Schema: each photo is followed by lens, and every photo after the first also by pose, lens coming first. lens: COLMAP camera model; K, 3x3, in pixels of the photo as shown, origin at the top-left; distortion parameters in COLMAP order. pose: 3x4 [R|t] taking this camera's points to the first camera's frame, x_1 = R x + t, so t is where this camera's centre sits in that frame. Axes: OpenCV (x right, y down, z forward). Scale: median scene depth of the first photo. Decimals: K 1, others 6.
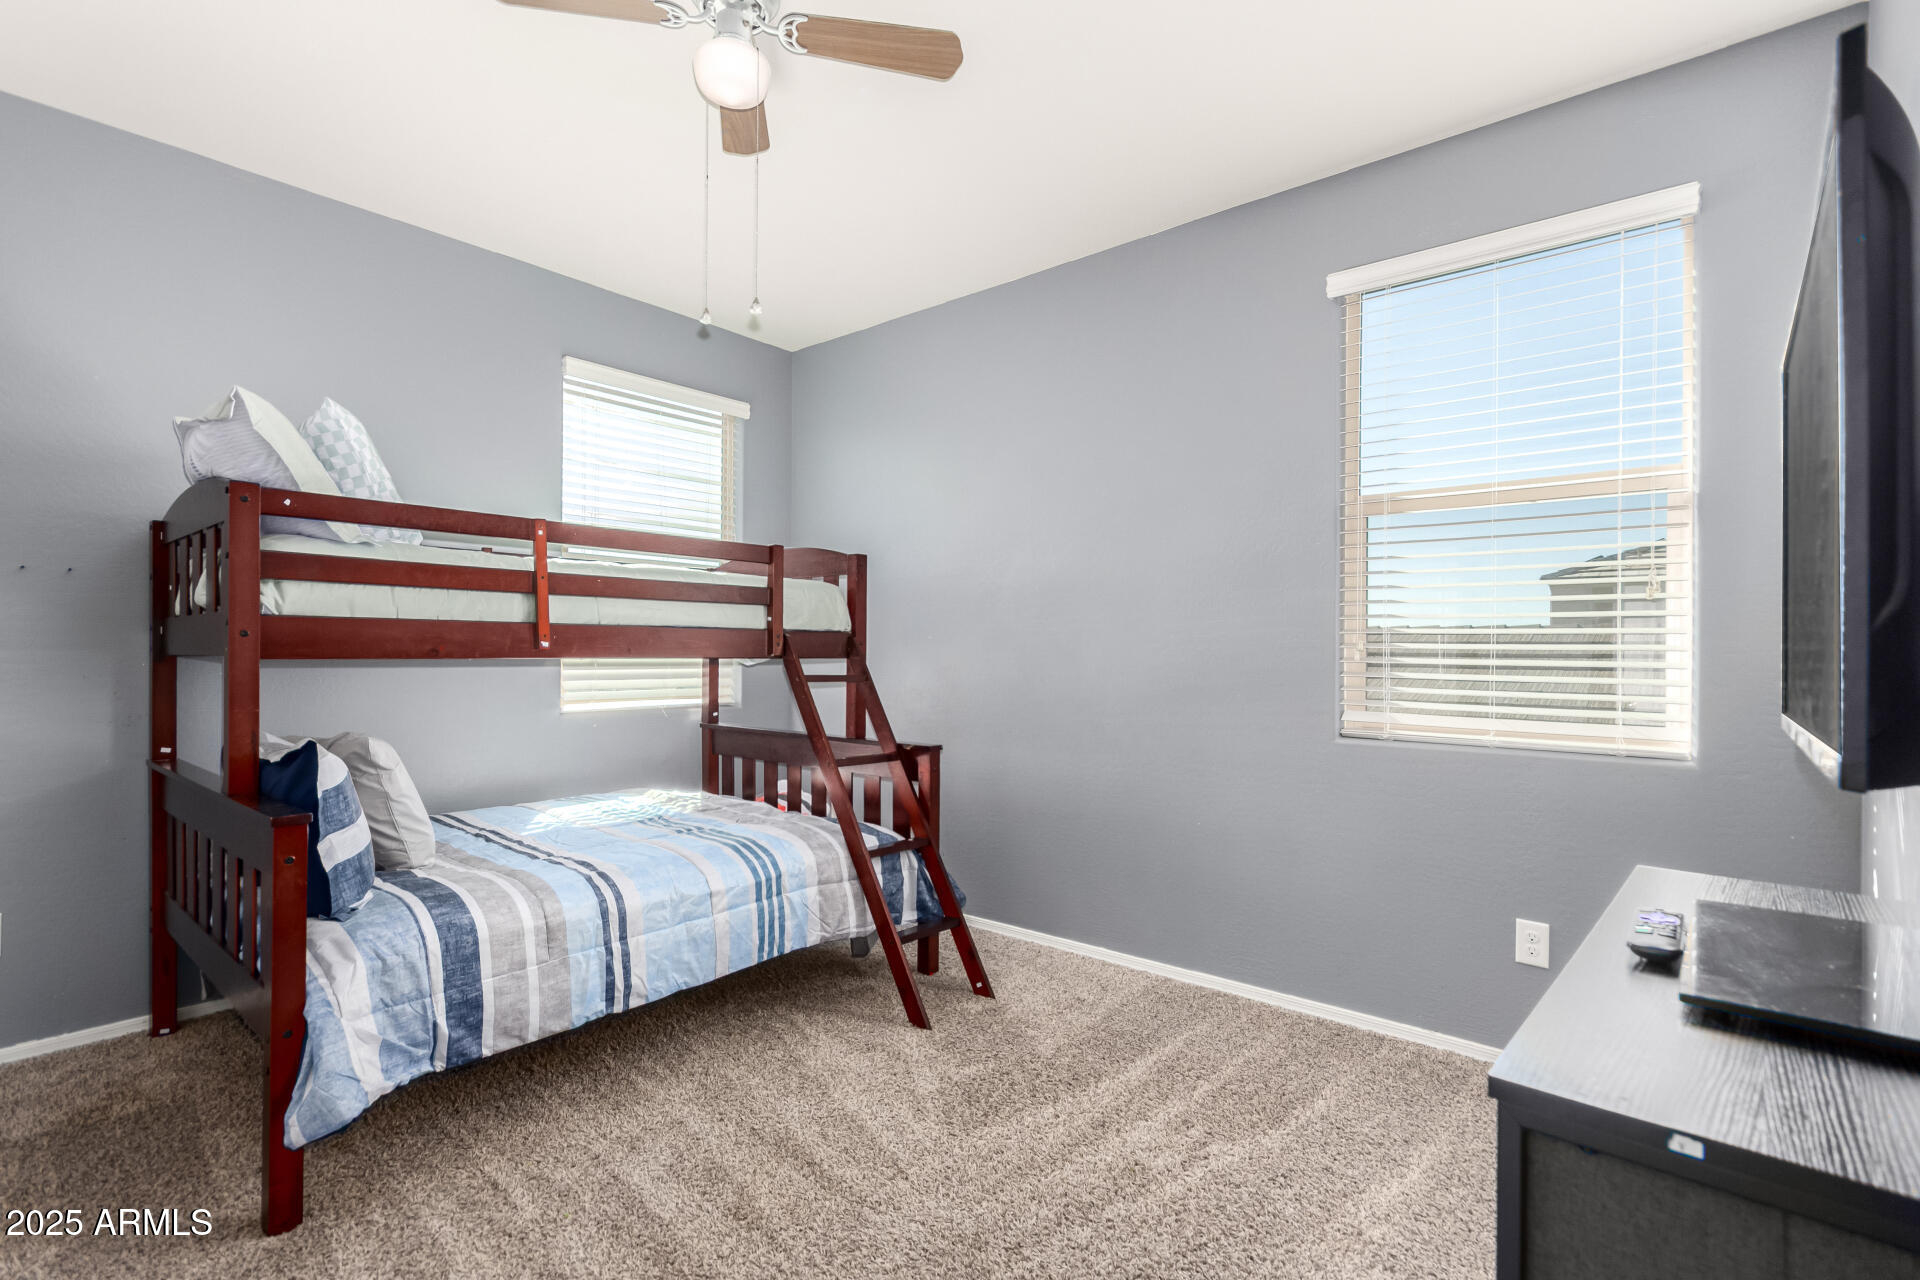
lens RADIAL K [[888.6, 0, 963.4], [0, 888.6, 650.8], [0, 0, 1]] dist [0.005260, 0.000722]
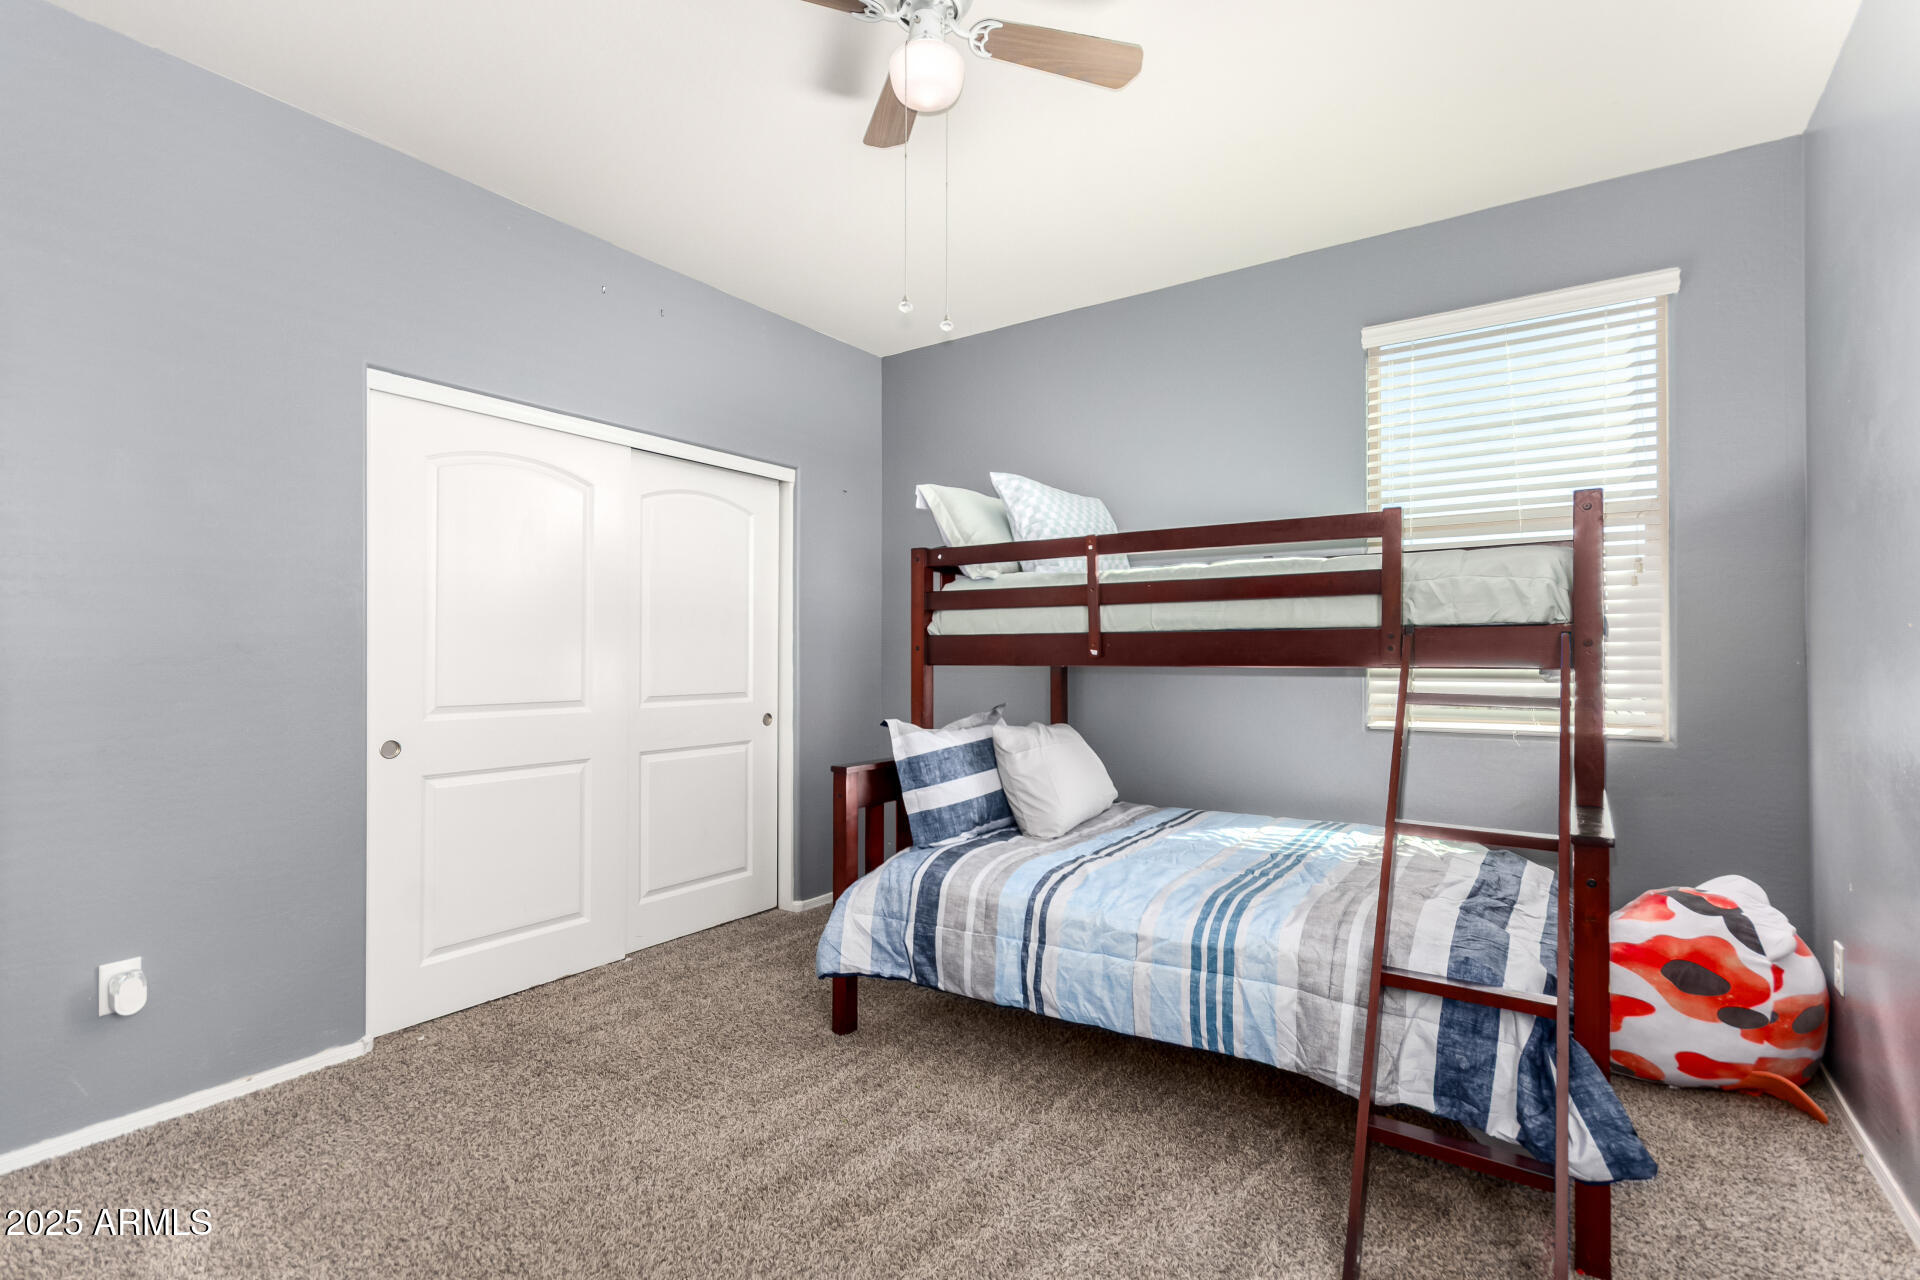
lens RADIAL K [[881.6, 0, 966.5], [0, 881.6, 664.9], [0, 0, 1]] dist [-0.001415, 0.000086]
pose [[0.119350, -0.001997, -0.992850, 0.549585], [0.002628, 0.999995, -0.001695, 0.008677], [0.992849, -0.002406, 0.119354, 0.726365]]
